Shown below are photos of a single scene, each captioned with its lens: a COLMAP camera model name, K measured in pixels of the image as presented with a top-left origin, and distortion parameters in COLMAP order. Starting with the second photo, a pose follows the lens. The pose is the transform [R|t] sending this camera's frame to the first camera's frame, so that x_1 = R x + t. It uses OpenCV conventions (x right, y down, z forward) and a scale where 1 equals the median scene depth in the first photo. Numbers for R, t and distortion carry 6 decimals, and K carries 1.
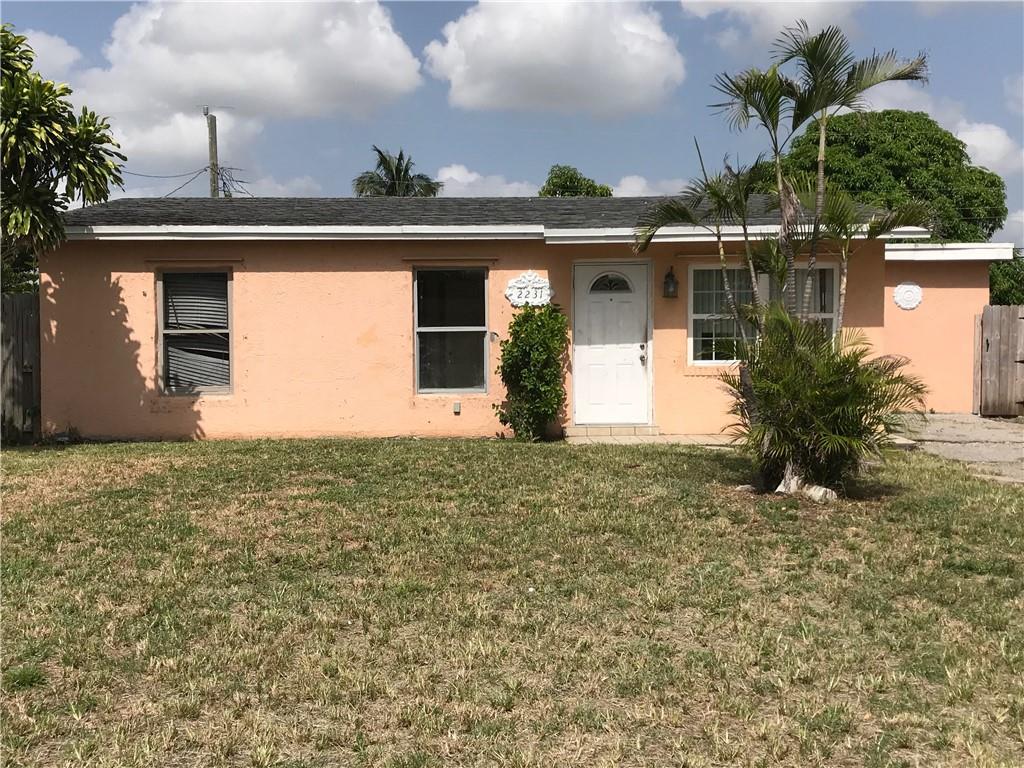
lens RADIAL K [[1211.6, 0, 550.8], [0, 1211.6, 382.0], [0, 0, 1]] dist [0.071443, 0.000000]
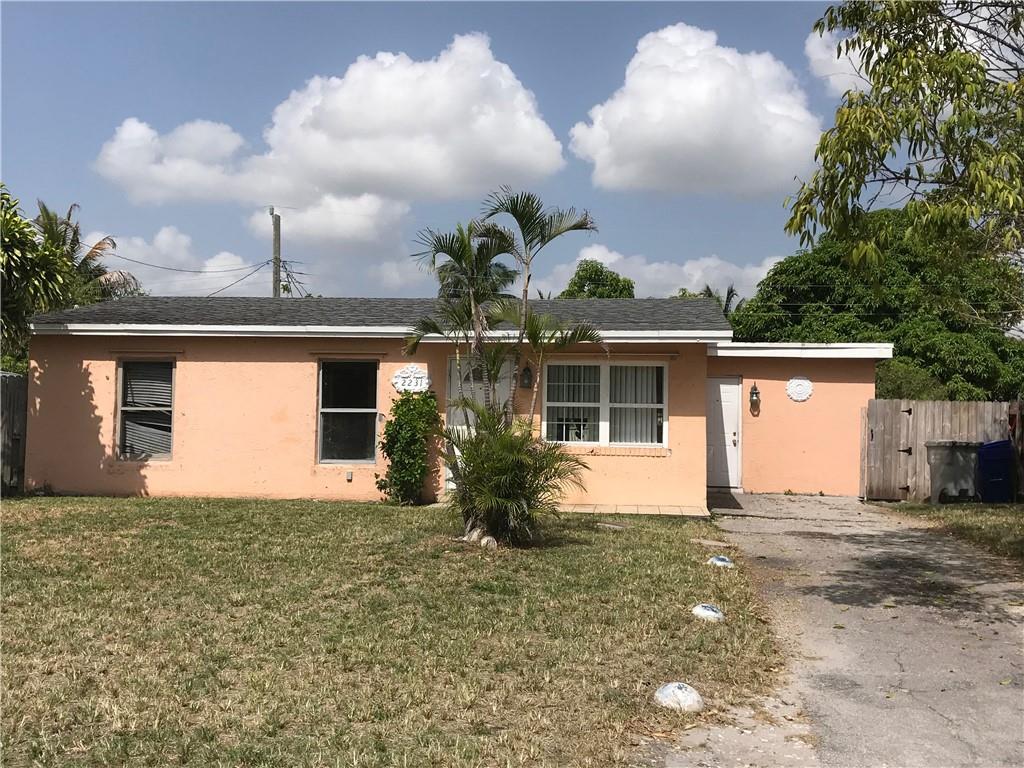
lens RADIAL K [[1211.6, 0, 518.2], [0, 1211.6, 385.7], [0, 0, 1]] dist [0.071443, 0.000000]
pose [[0.991446, 0.017549, -0.129330, 0.243287], [-0.025636, 0.997800, -0.061133, 0.001184], [0.127973, 0.063926, 0.989715, -0.178967]]
